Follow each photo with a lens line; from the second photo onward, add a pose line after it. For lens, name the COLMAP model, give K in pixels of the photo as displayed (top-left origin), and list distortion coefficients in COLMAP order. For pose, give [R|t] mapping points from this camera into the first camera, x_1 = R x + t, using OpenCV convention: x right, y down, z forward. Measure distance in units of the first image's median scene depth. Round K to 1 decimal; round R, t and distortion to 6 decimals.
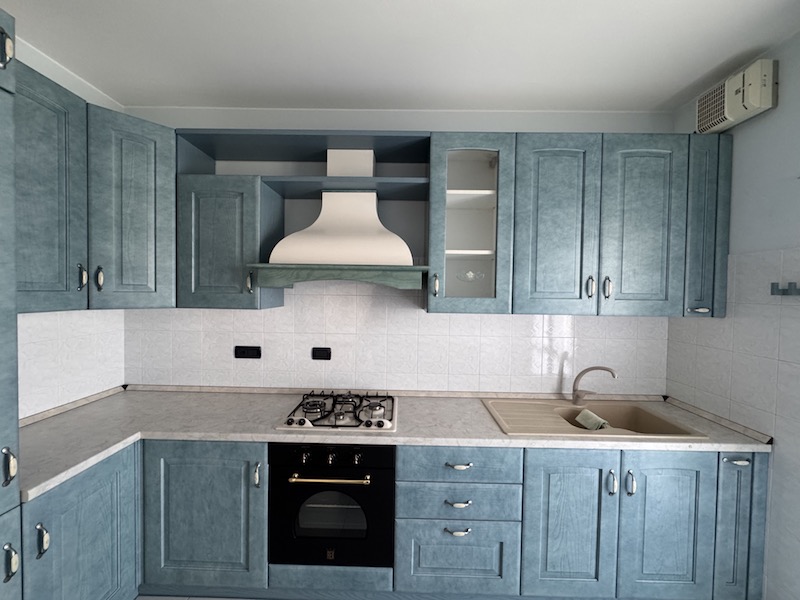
lens RADIAL K [[321.1, 0, 400.0], [0, 321.1, 300.0], [0, 0, 1]] dist [-0.003014, 0.000288]
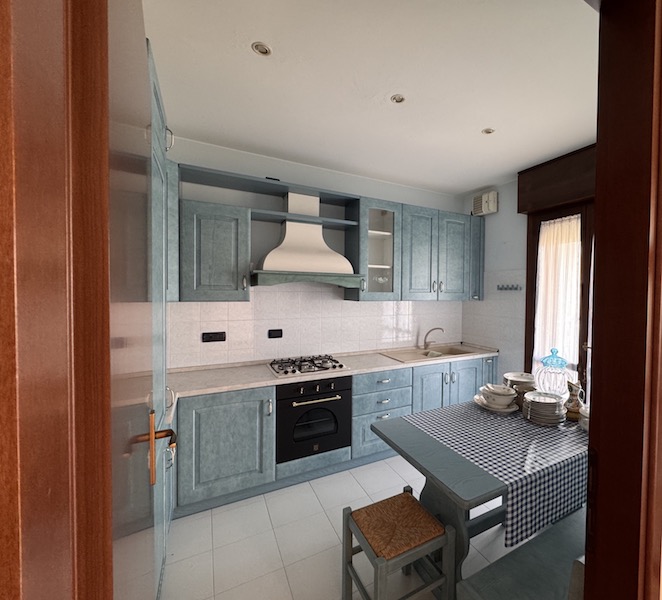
lens RADIAL K [[325.6, 0, 402.5], [0, 325.6, 299.0], [0, 0, 1]] dist [-0.001167, -0.000023]
pose [[0.846100, -0.018126, 0.532717, -0.654176], [0.015352, 0.999836, 0.009636, 0.015024], [-0.532804, 0.000025, 0.846239, -0.603681]]
